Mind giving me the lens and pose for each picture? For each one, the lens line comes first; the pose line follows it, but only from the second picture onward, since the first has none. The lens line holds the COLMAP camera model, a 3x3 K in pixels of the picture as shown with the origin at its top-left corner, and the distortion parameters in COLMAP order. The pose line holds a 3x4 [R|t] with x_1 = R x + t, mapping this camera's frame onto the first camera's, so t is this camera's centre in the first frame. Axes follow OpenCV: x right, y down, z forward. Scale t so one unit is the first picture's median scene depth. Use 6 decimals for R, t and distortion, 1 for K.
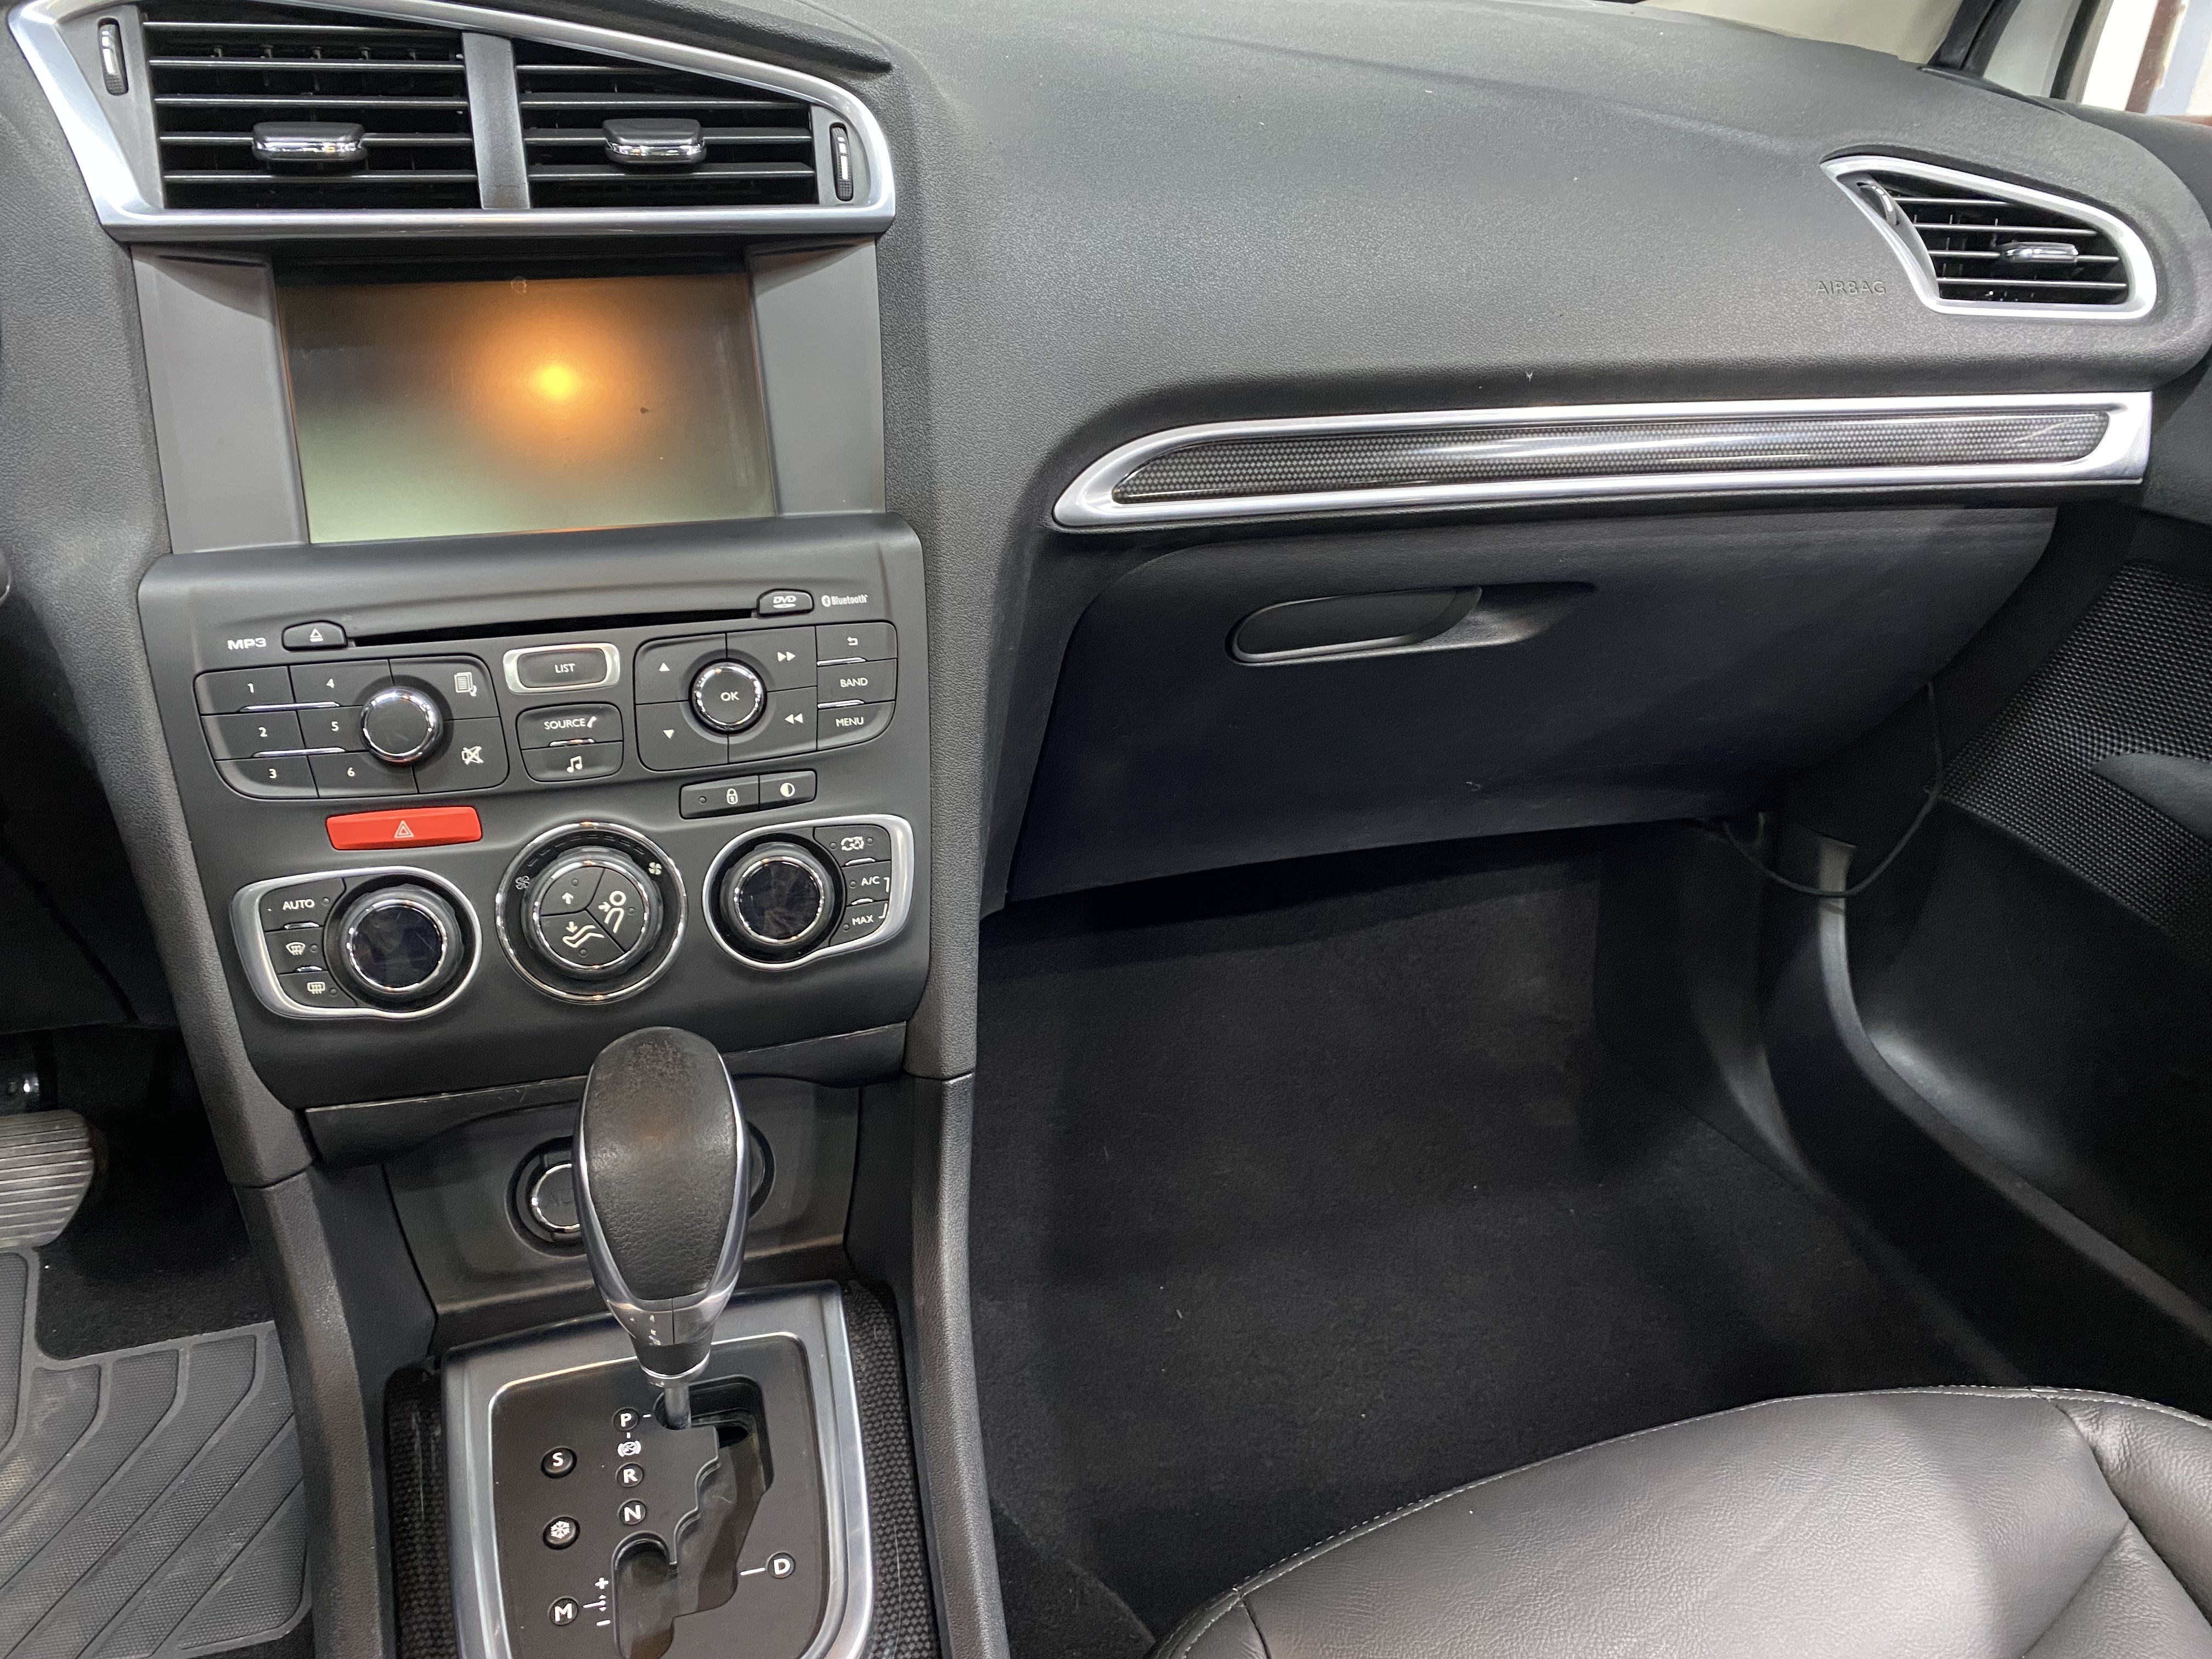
lens RADIAL K [[1685.0, 0, 1102.4], [0, 1685.0, 835.7], [0, 0, 1]] dist [0.055591, -0.083859]
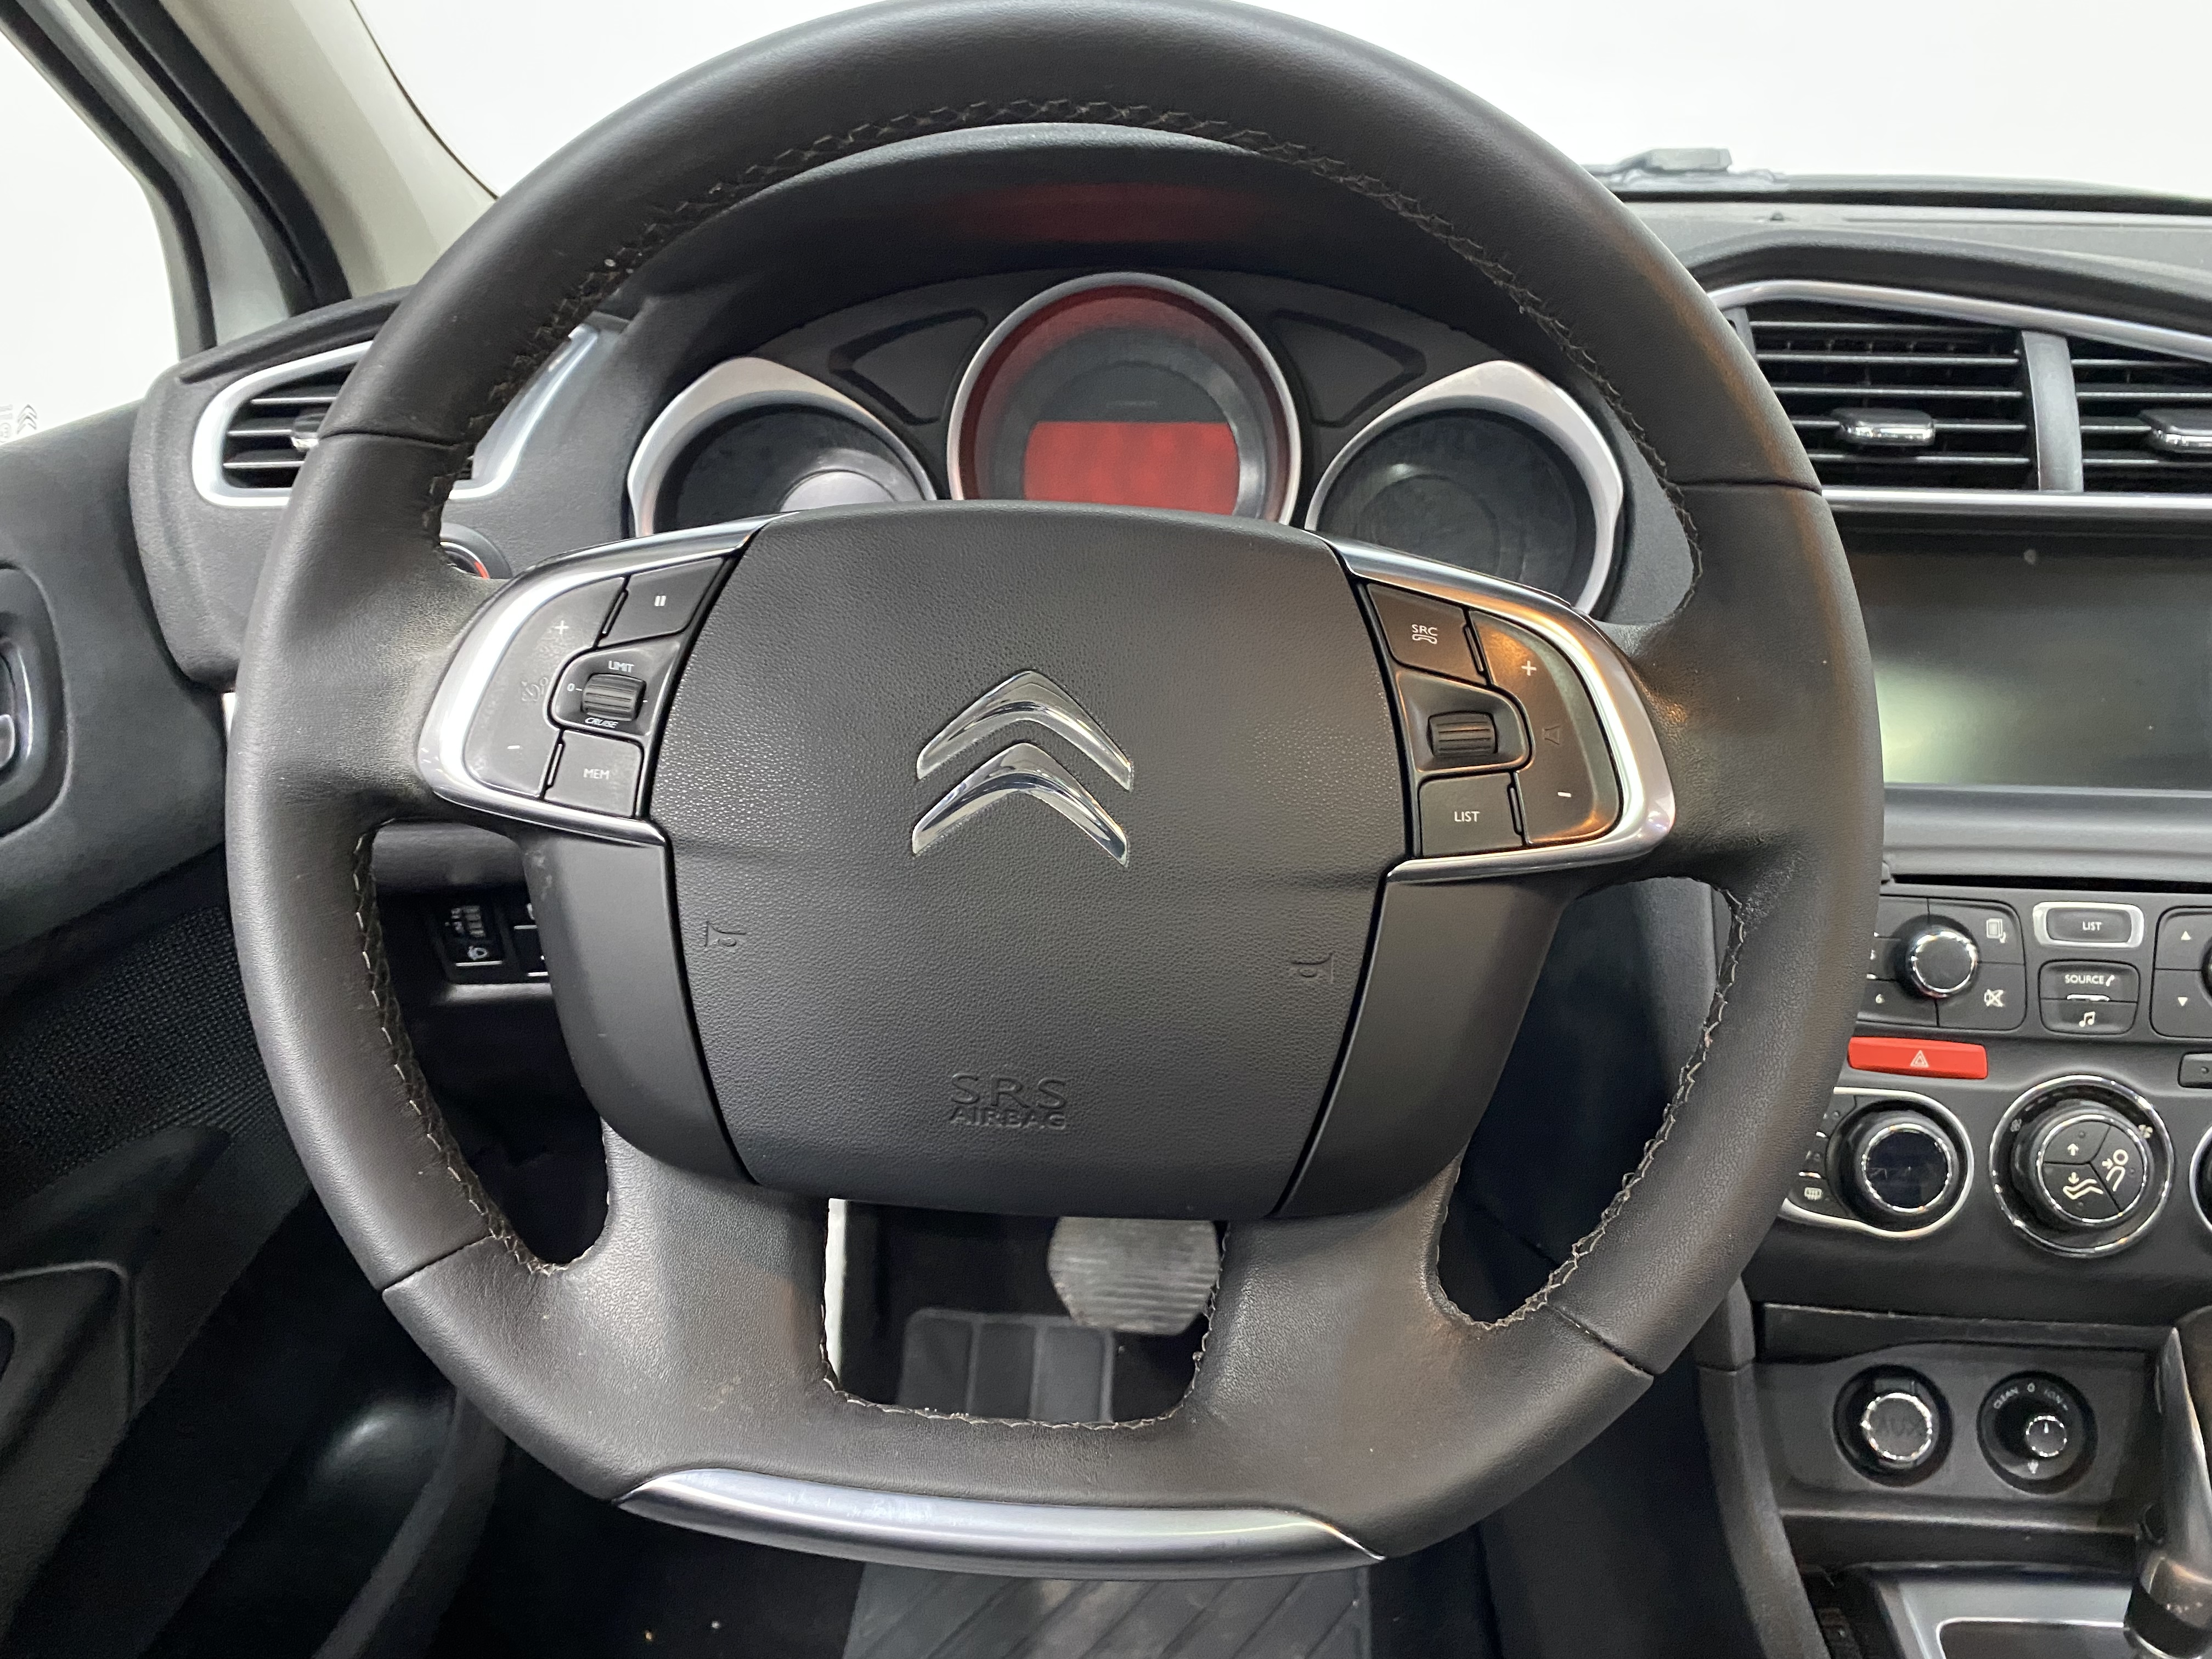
lens RADIAL K [[1704.6, 0, 1093.7], [0, 1704.6, 829.0], [0, 0, 1]] dist [-0.000324, -0.003797]
pose [[0.936899, 0.113486, -0.330667, -0.539161], [-0.146475, 0.986249, -0.076534, 0.011202], [0.317435, 0.120139, 0.940639, -0.172776]]
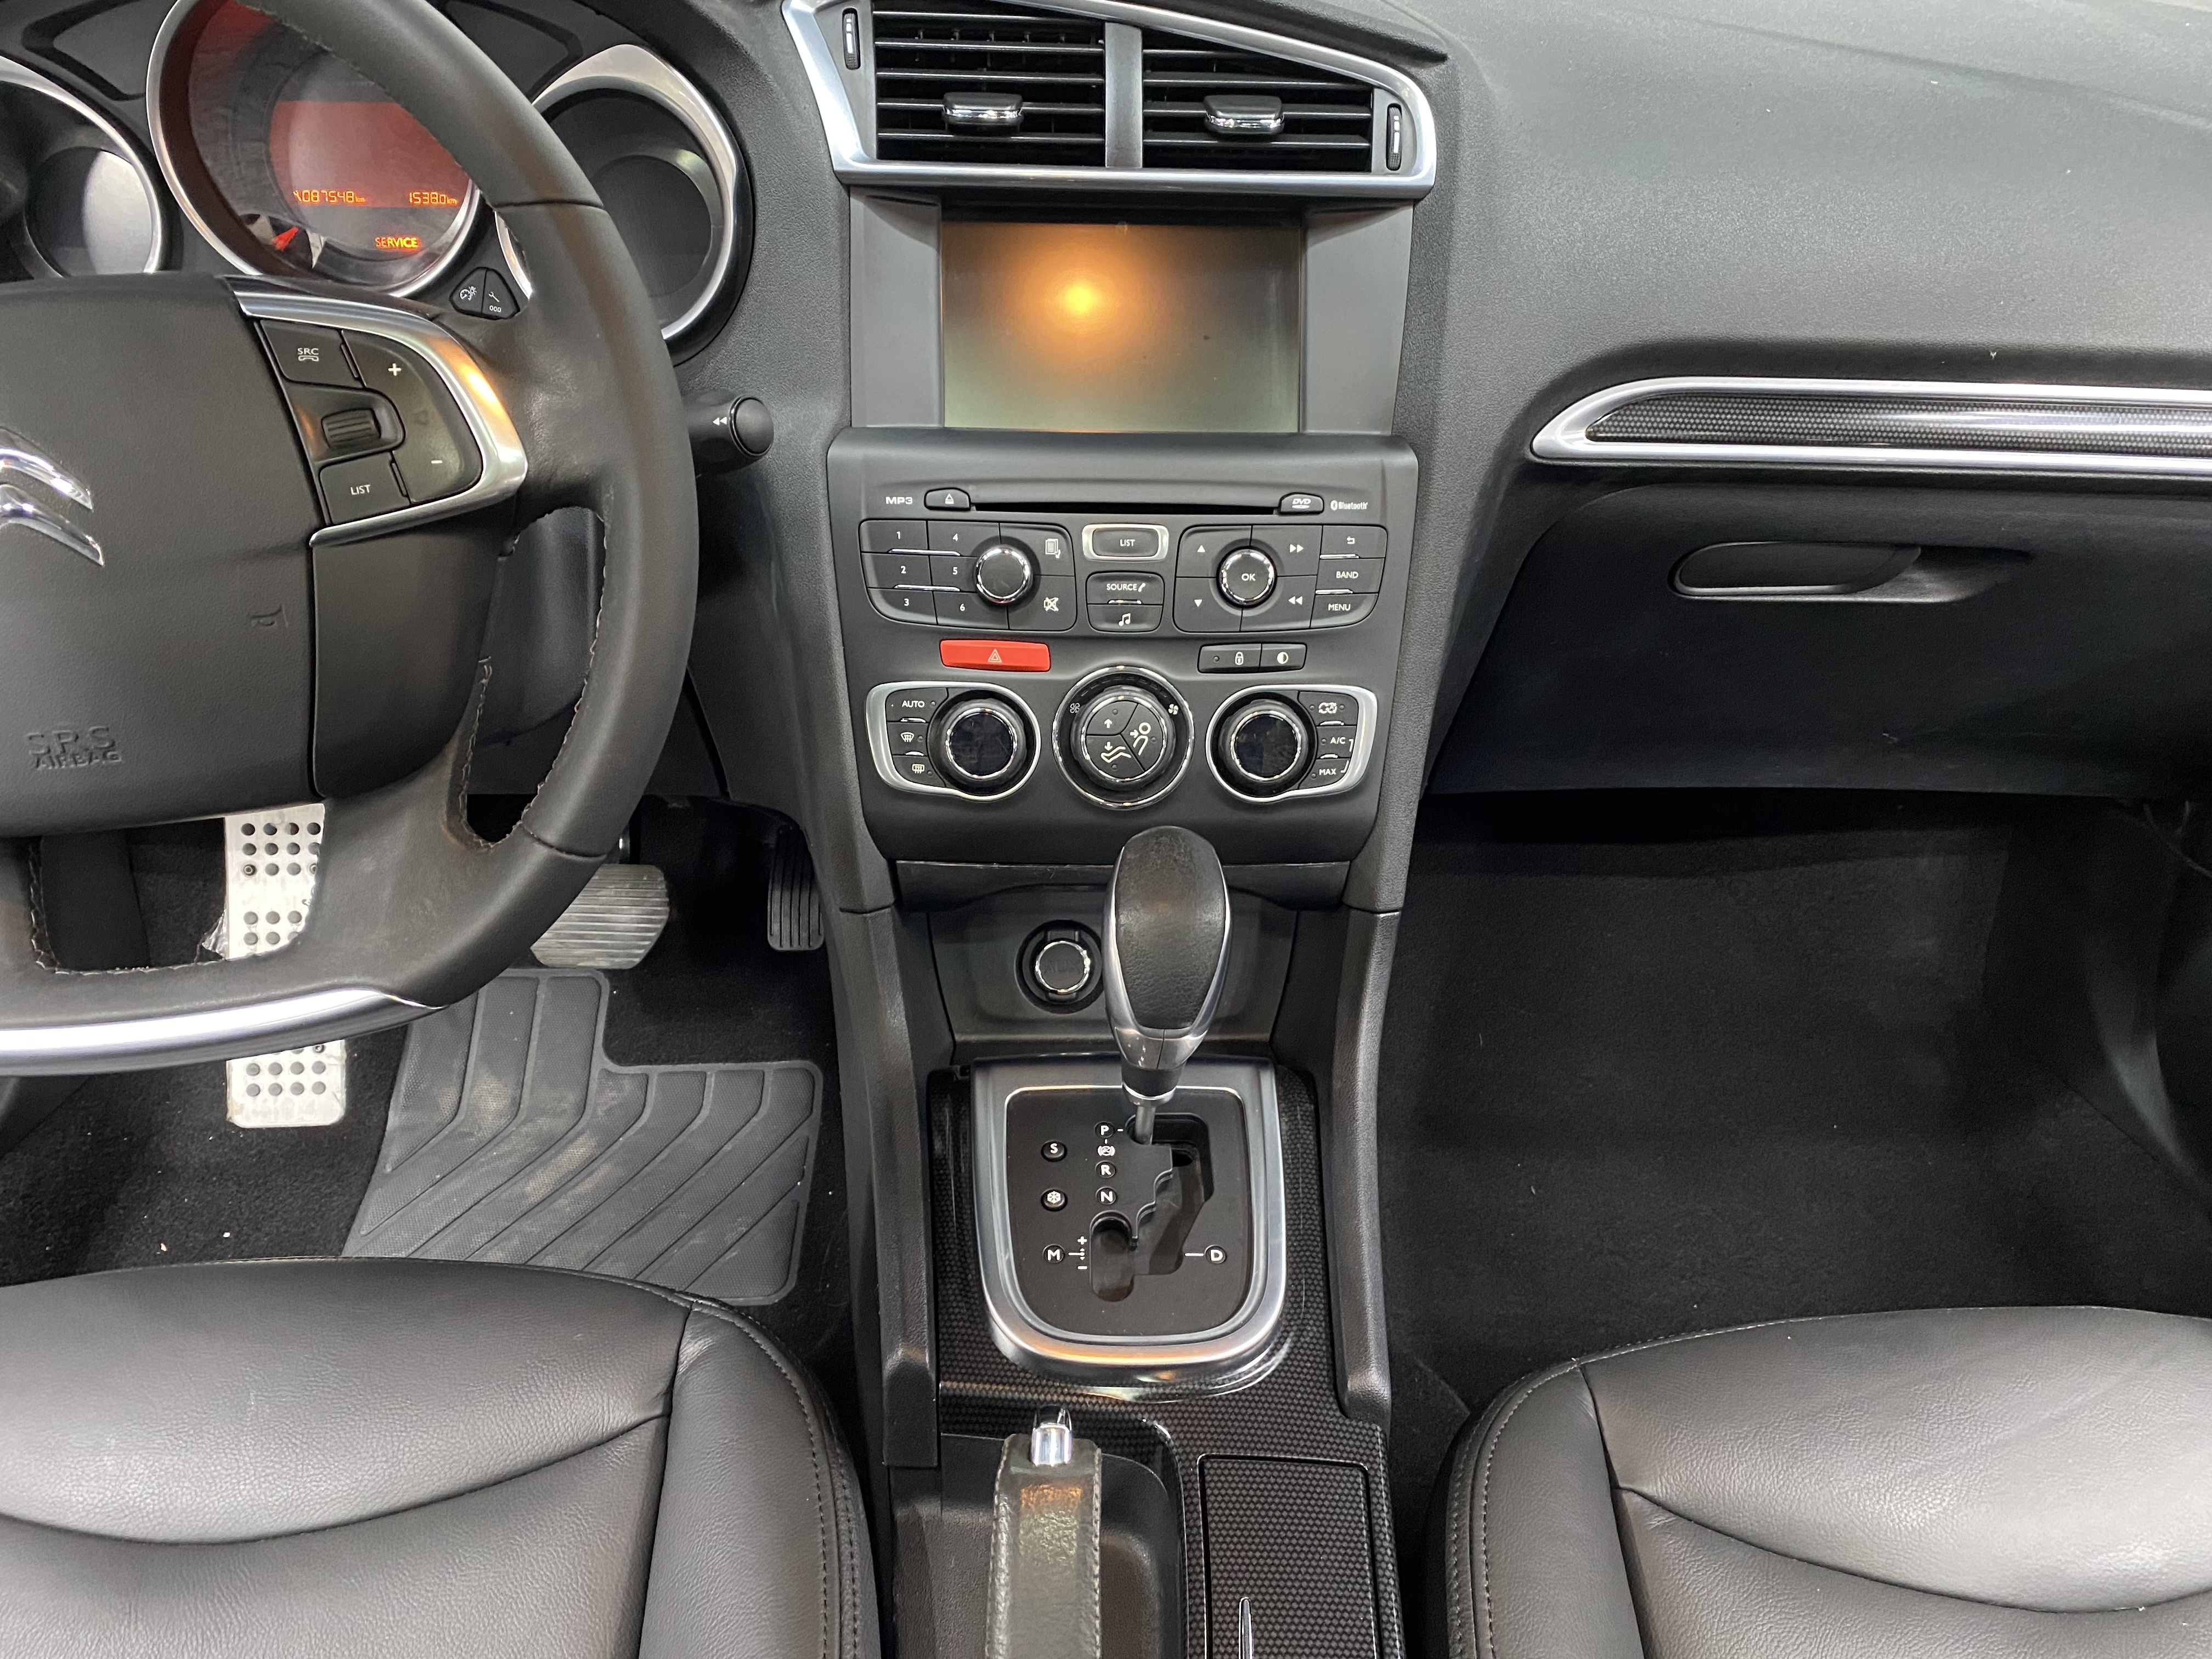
lens RADIAL K [[1689.6, 0, 1116.5], [0, 1689.6, 858.0], [0, 0, 1]] dist [0.048617, -0.062953]
pose [[0.970064, 0.128987, -0.205763, -0.033103], [-0.117283, 0.990757, 0.068151, 0.048863], [0.212652, -0.041978, 0.976226, -0.243153]]
